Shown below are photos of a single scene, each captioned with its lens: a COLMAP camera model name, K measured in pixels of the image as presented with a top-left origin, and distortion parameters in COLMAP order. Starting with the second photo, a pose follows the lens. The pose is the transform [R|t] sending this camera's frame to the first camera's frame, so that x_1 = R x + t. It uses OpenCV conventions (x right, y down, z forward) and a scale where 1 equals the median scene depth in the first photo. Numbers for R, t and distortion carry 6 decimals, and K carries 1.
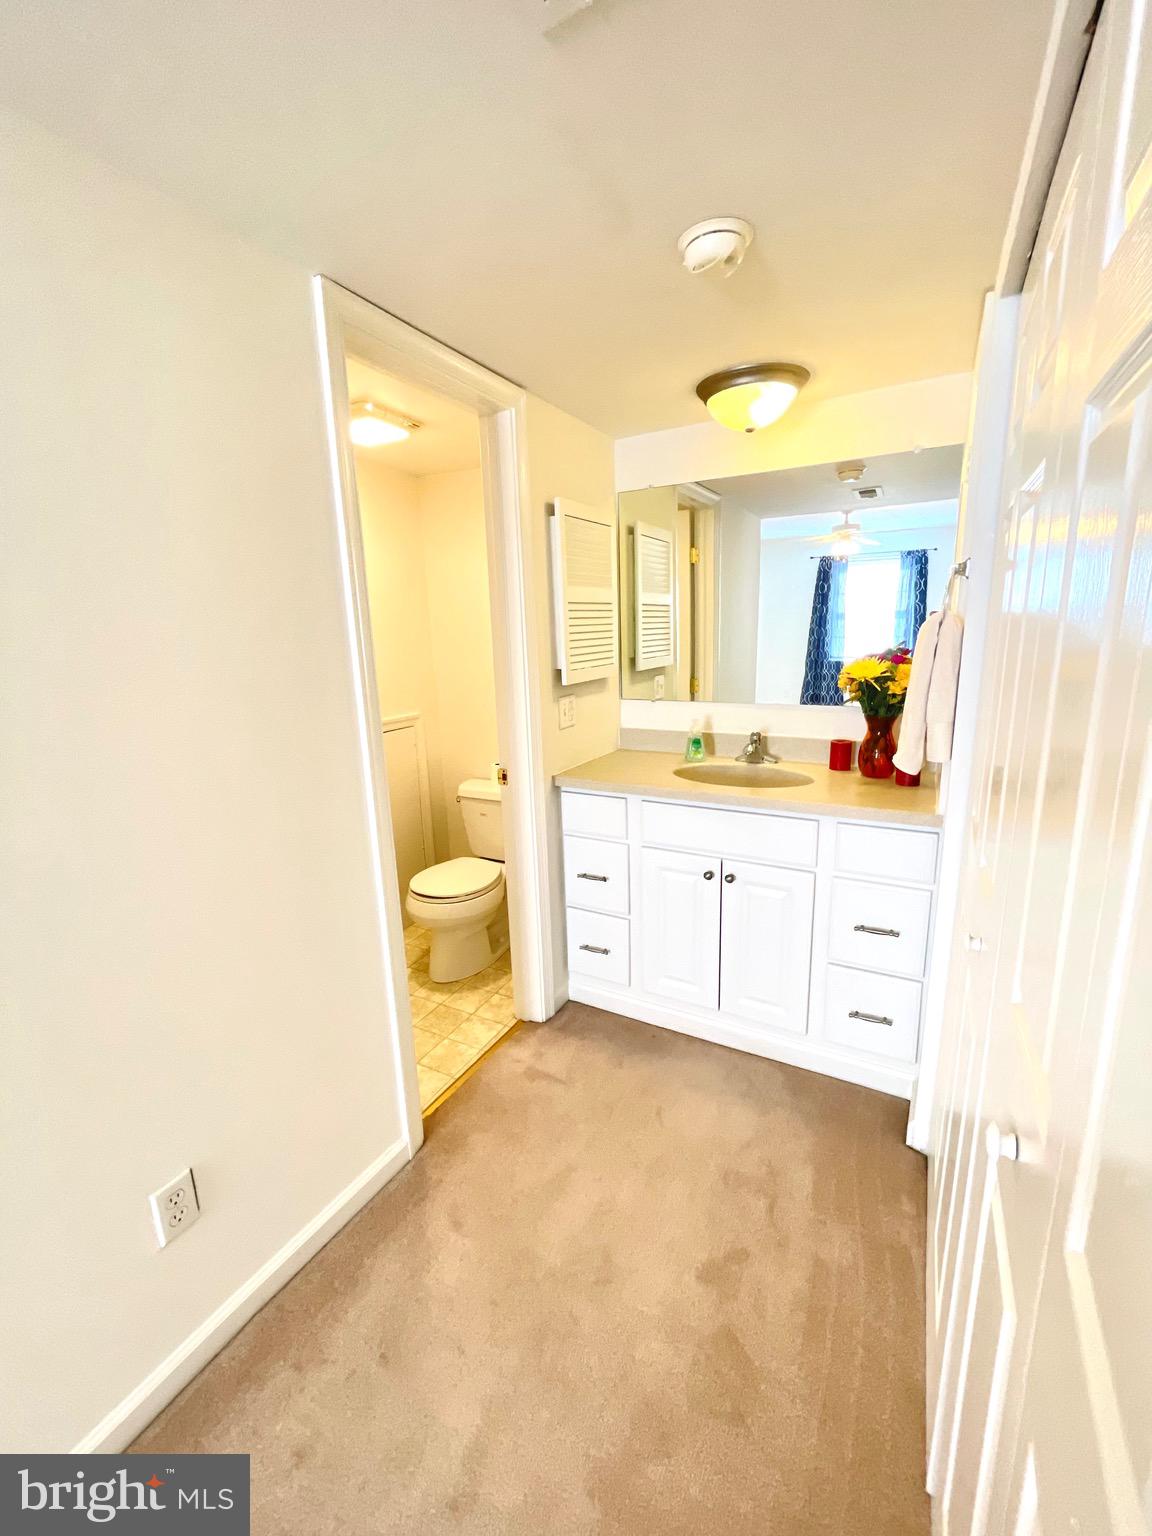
lens RADIAL K [[624.1, 0, 576.0], [0, 624.1, 768.0], [0, 0, 1]] dist [-0.001312, -0.000049]
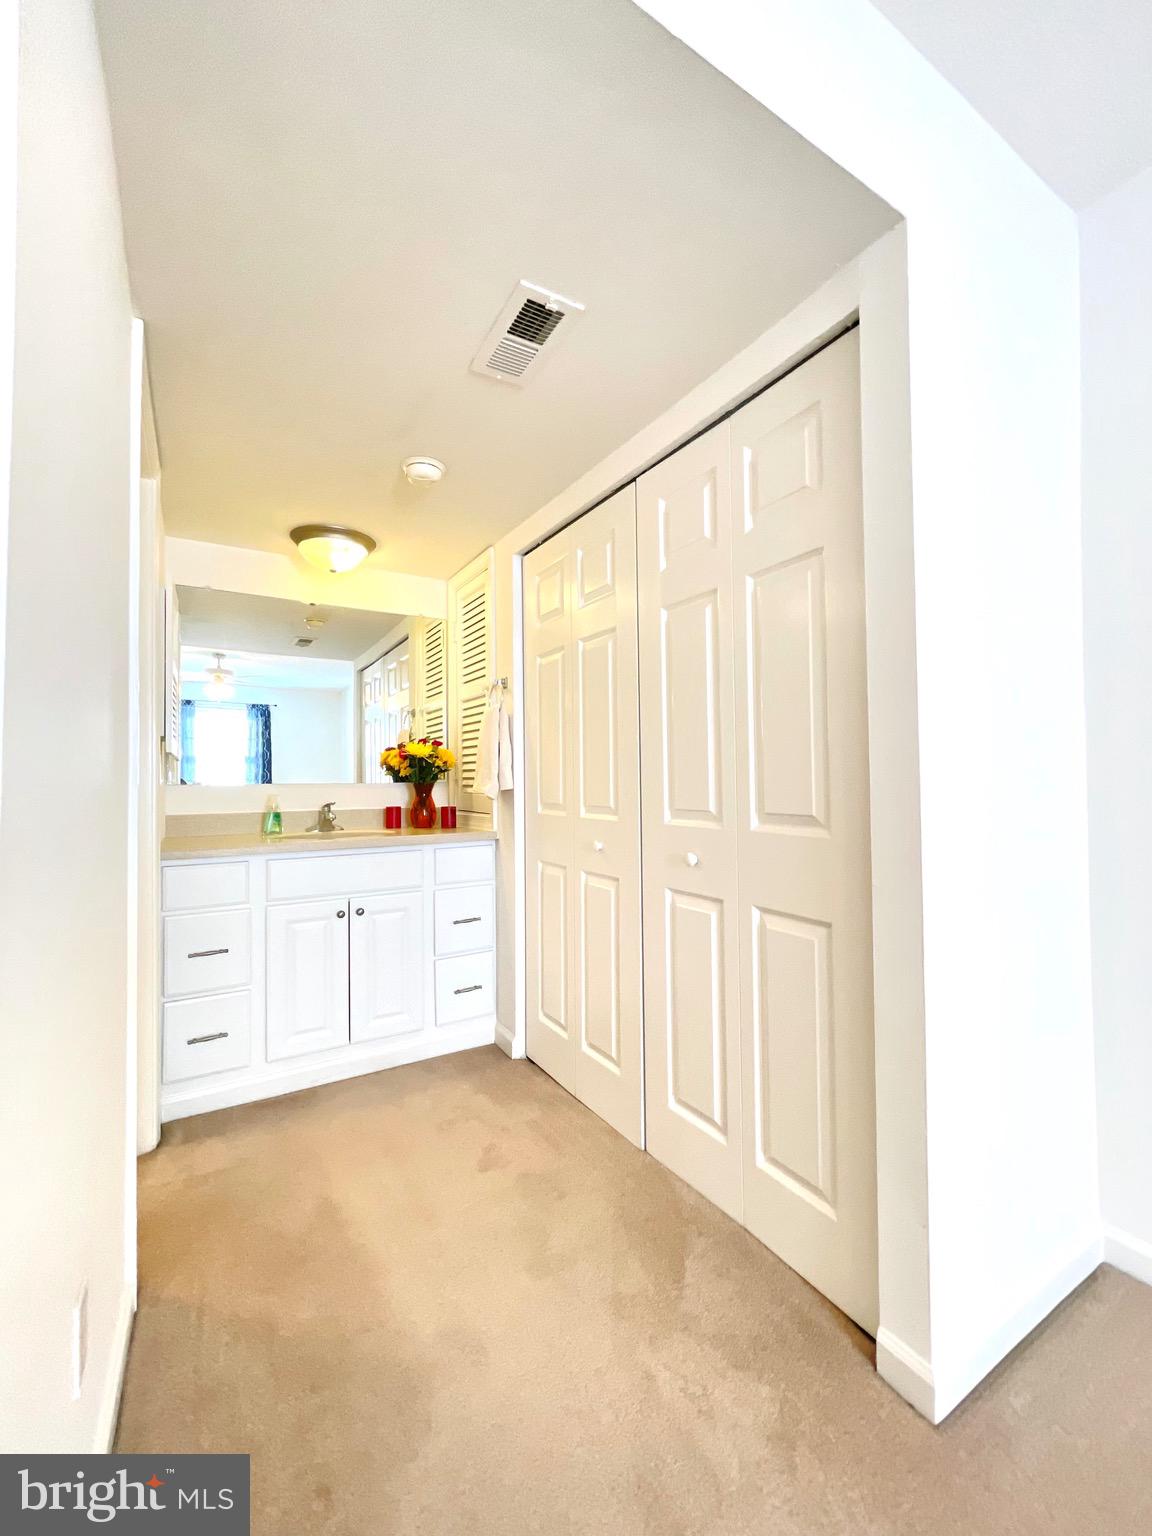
lens RADIAL K [[624.1, 0, 576.0], [0, 624.1, 768.0], [0, 0, 1]] dist [-0.001312, -0.000049]
pose [[0.508584, 0.041436, 0.860015, -0.556029], [0.180034, 0.971644, -0.153281, 0.160945], [-0.841980, 0.232788, 0.486703, 0.012093]]
